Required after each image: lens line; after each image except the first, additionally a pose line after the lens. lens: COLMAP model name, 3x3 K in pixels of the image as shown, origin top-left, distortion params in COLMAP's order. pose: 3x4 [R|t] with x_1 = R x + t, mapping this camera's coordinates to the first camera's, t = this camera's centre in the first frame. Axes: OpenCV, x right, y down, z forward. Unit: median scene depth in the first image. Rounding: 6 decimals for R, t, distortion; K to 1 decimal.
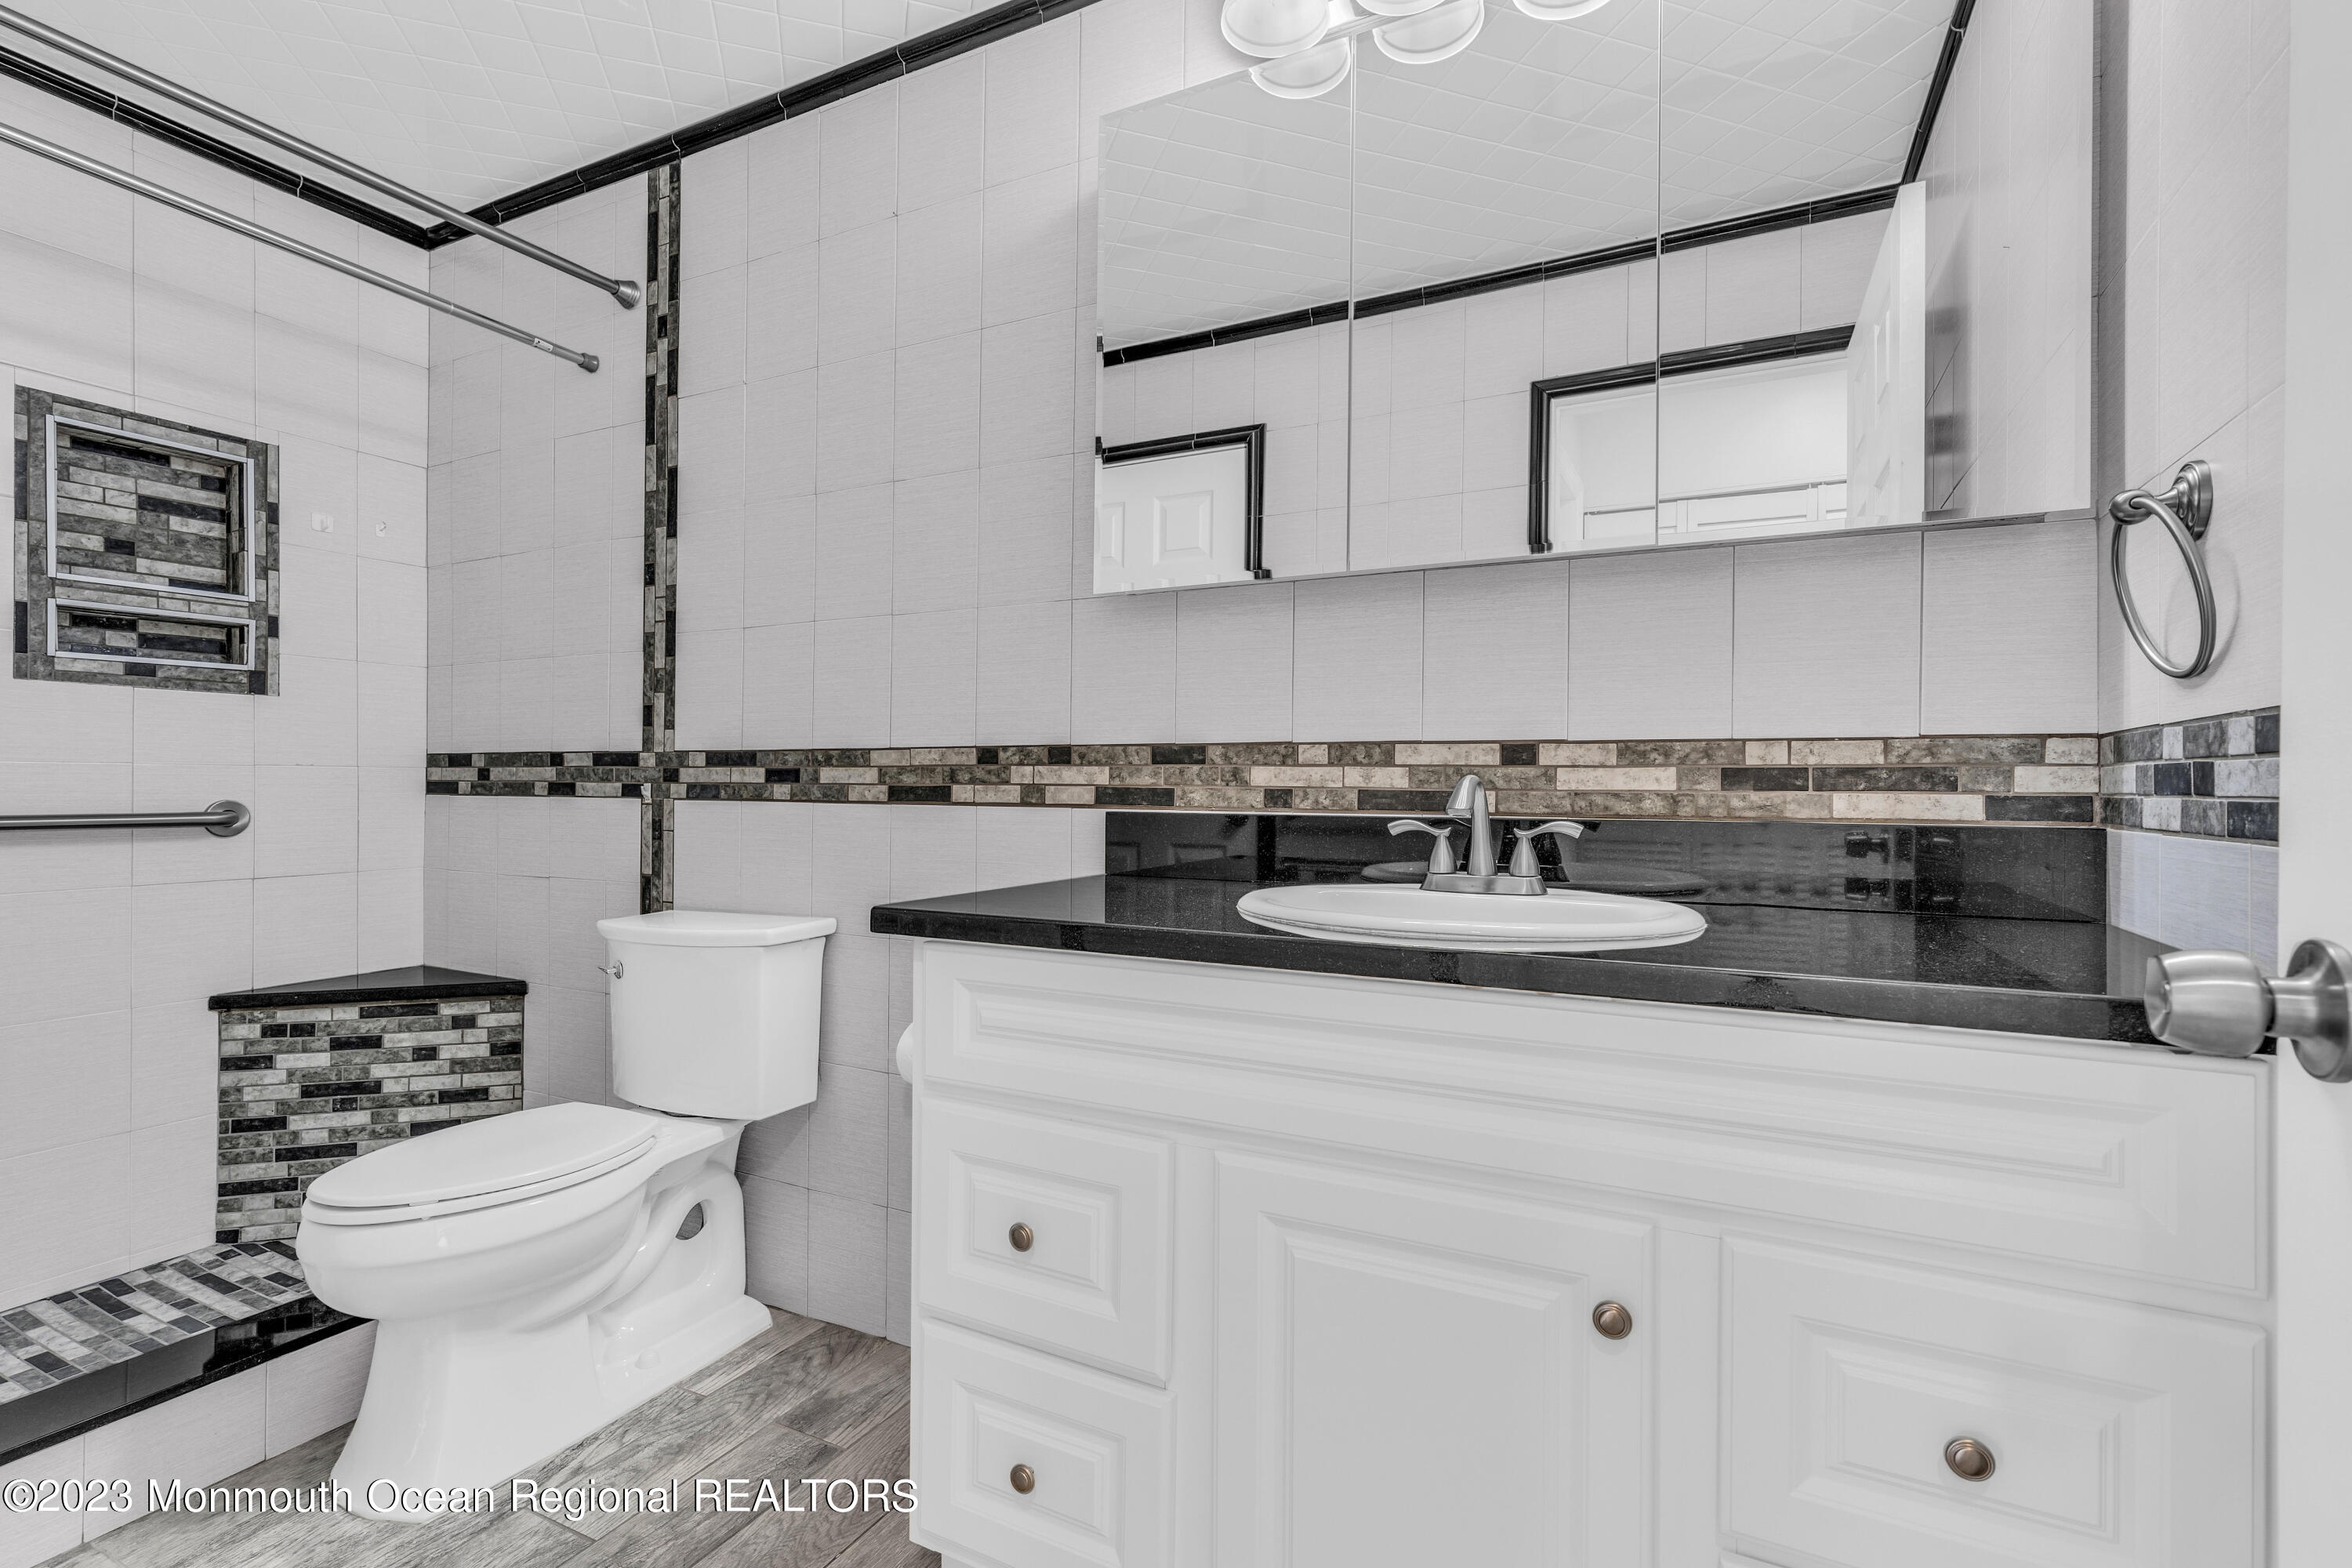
lens RADIAL K [[1071.6, 0, 1188.6], [0, 1071.6, 784.9], [0, 0, 1]] dist [-0.004123, 0.005306]
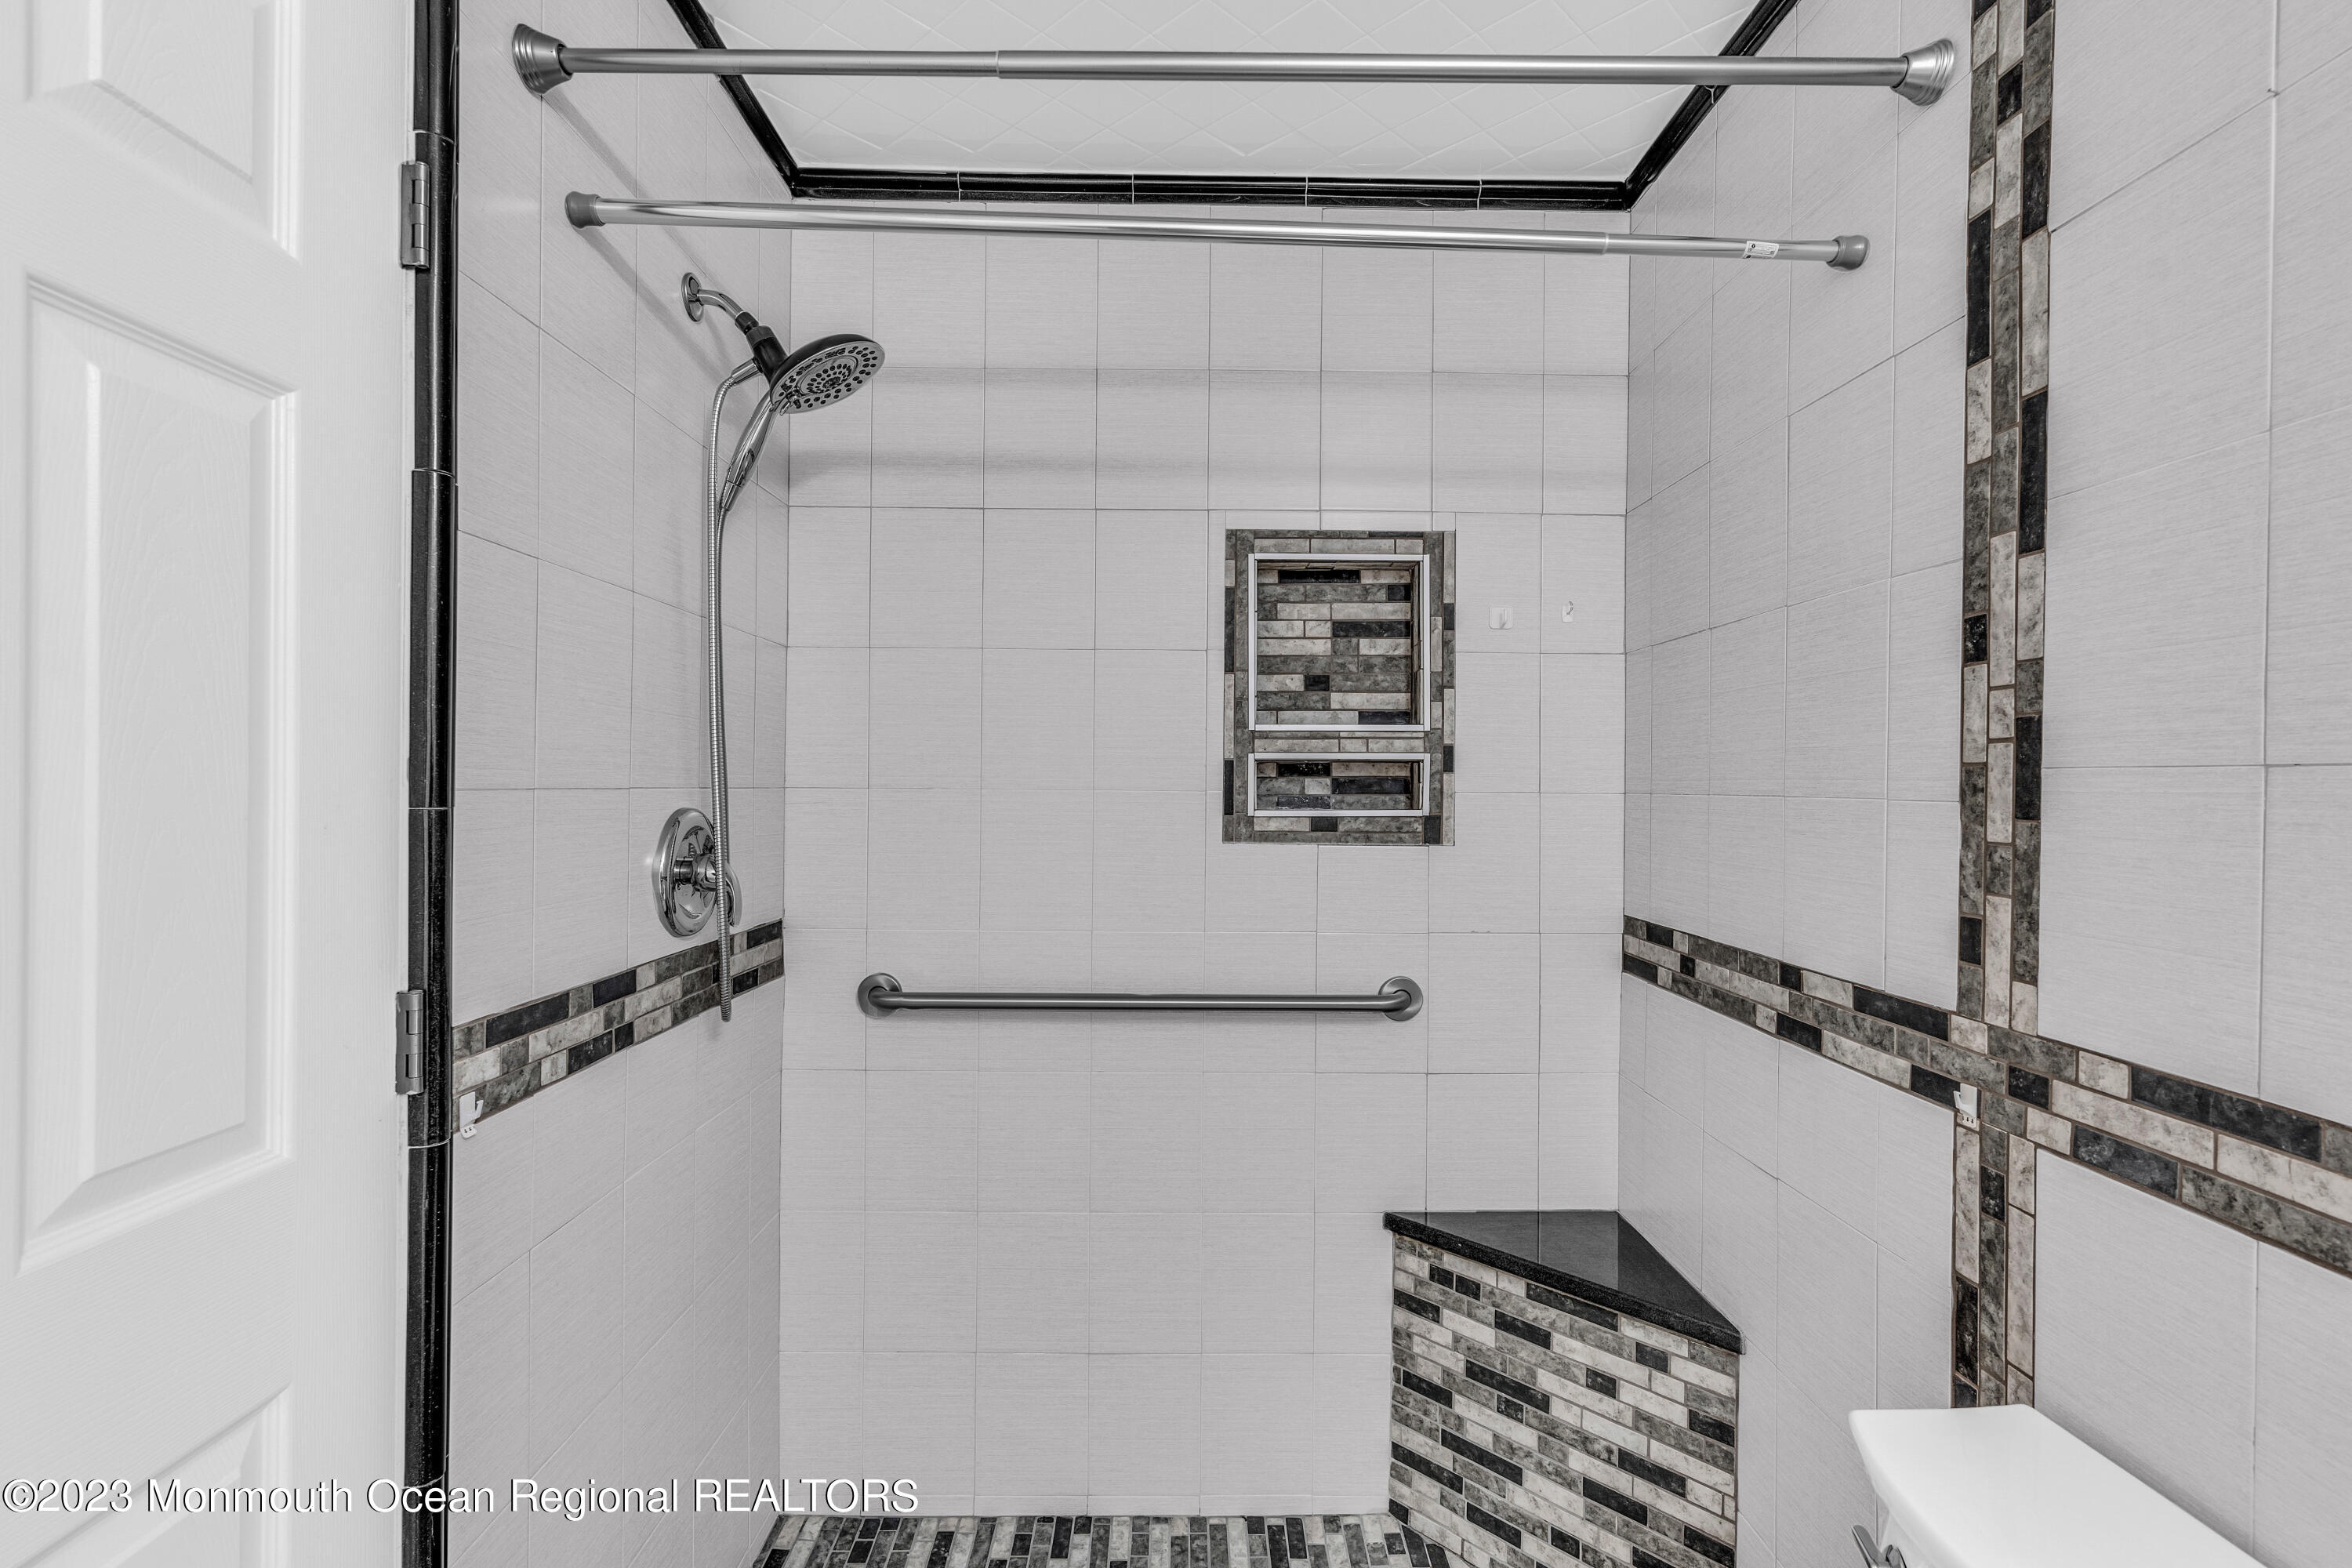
lens RADIAL K [[1071.6, 0, 1188.6], [0, 1071.6, 784.9], [0, 0, 1]] dist [-0.004123, 0.005306]
pose [[0.464150, -0.001105, -0.885756, -0.246947], [-0.005843, 0.999974, -0.004309, -0.128257], [0.885737, 0.007176, 0.464131, 0.475743]]
